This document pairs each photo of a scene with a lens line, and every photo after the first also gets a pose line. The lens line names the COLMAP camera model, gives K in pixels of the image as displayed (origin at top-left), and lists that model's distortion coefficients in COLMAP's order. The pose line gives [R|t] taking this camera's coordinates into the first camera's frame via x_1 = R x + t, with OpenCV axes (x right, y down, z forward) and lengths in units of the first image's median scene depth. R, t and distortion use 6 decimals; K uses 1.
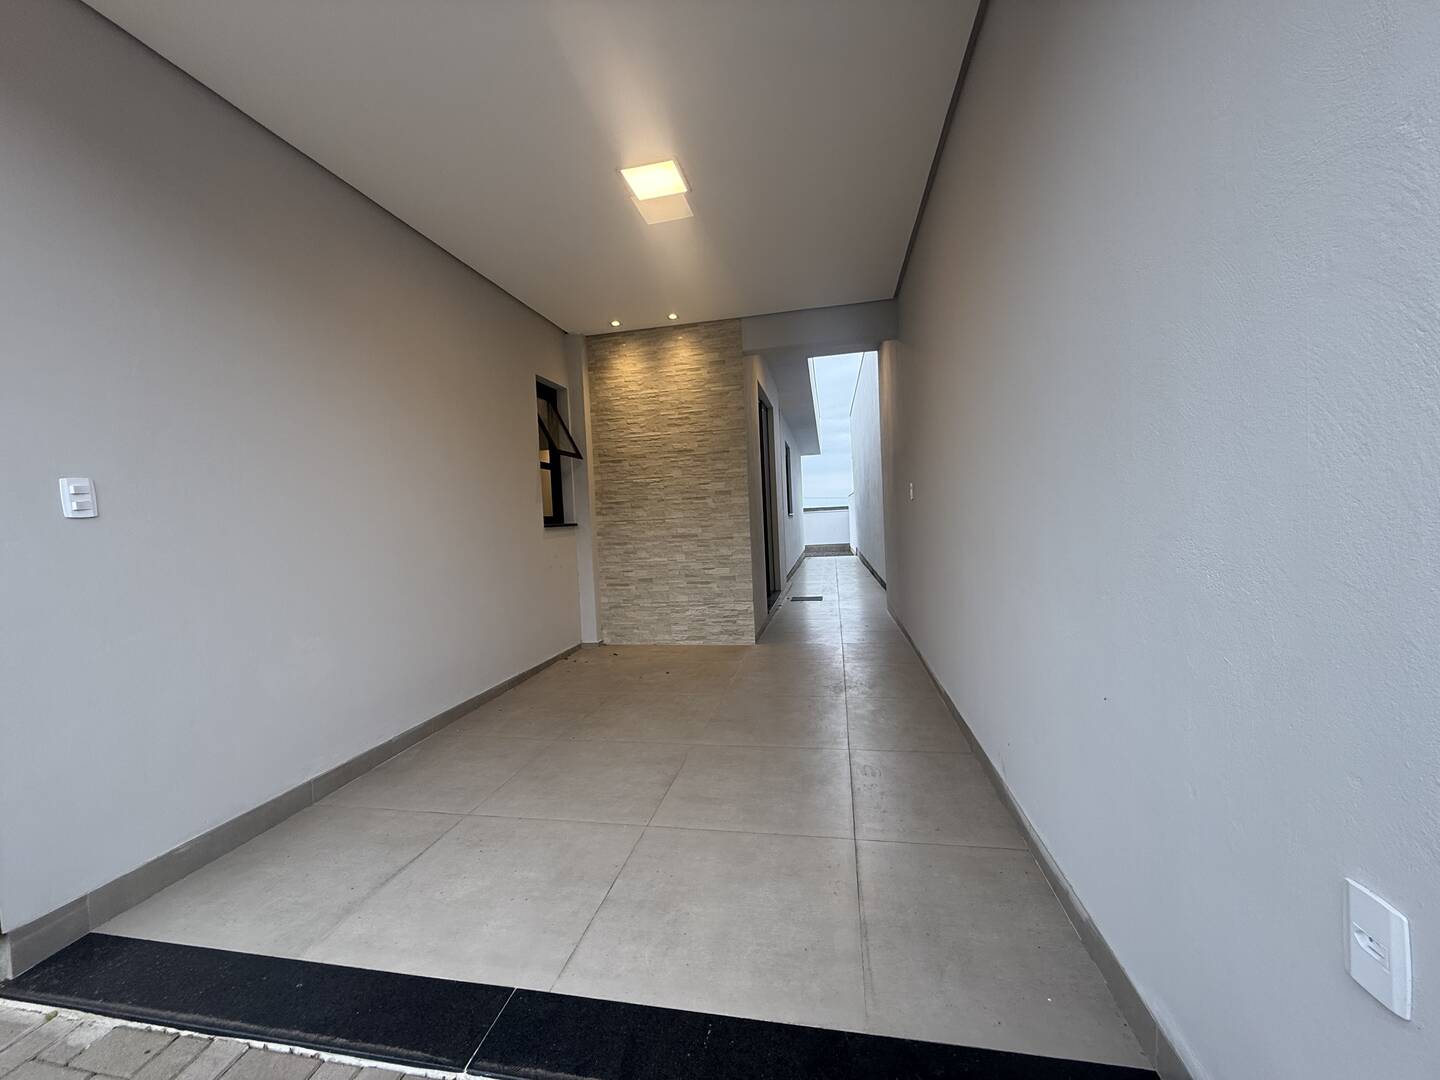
lens RADIAL K [[569.6, 0, 717.7], [0, 569.6, 532.9], [0, 0, 1]] dist [-0.000612, -0.000508]
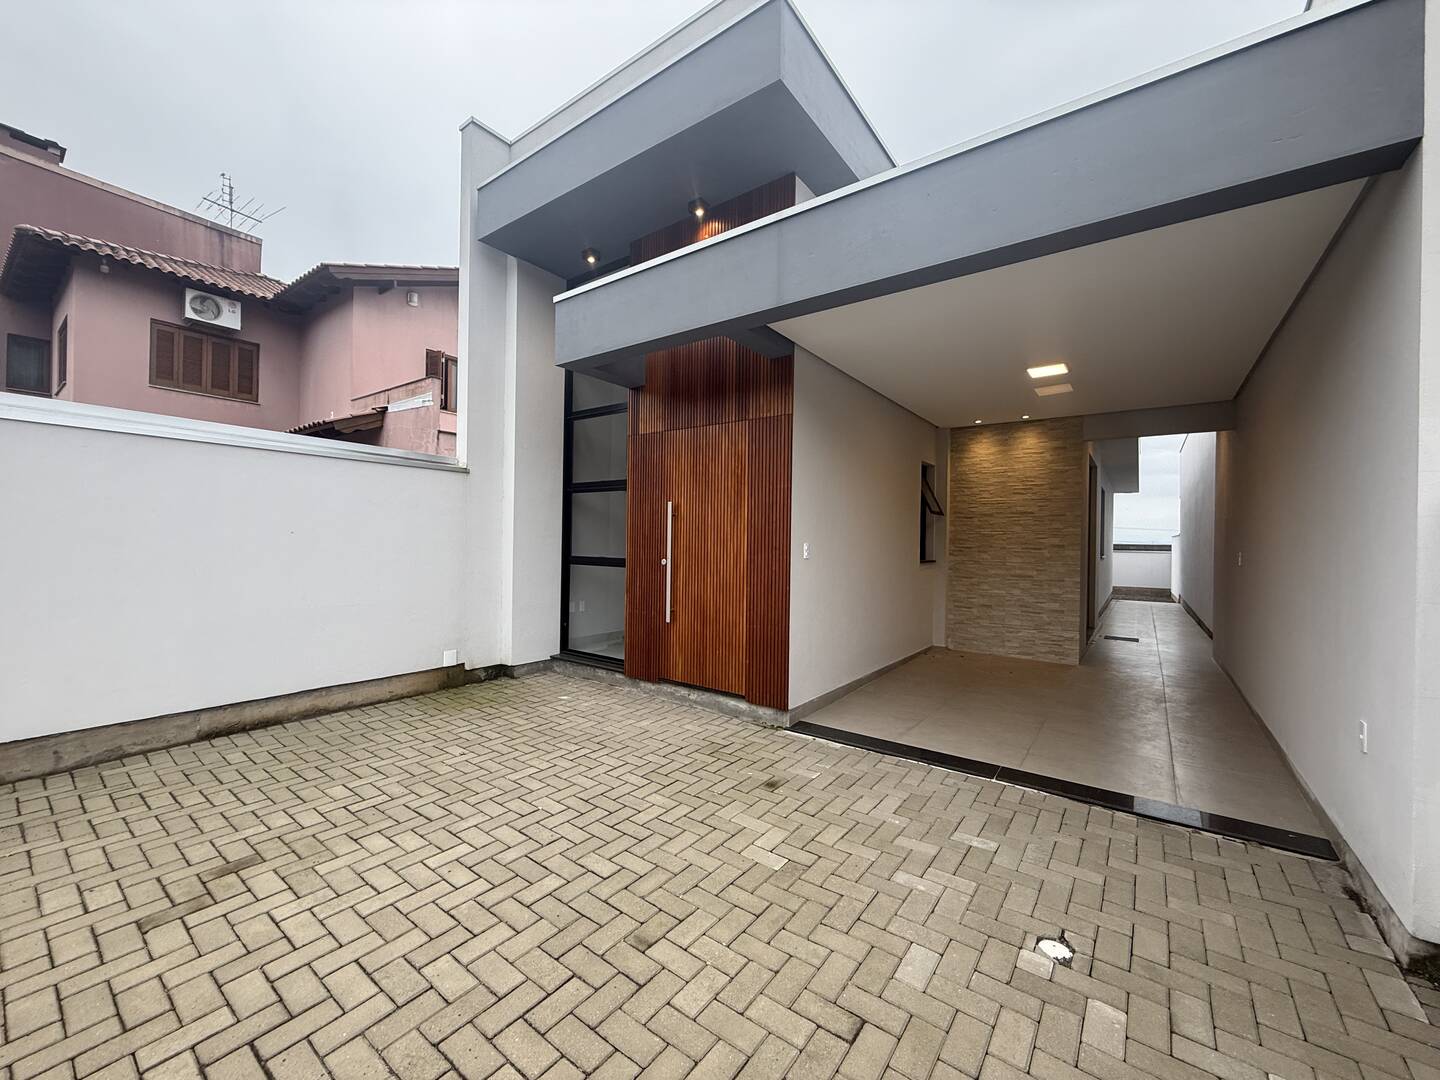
lens RADIAL K [[569.6, 0, 718.7], [0, 569.6, 539.4], [0, 0, 1]] dist [-0.000612, -0.000508]
pose [[0.901551, 0.060692, -0.428395, -0.130748], [-0.069128, 0.997599, -0.004145, -0.025791], [0.427115, 0.033352, 0.903582, -0.511083]]
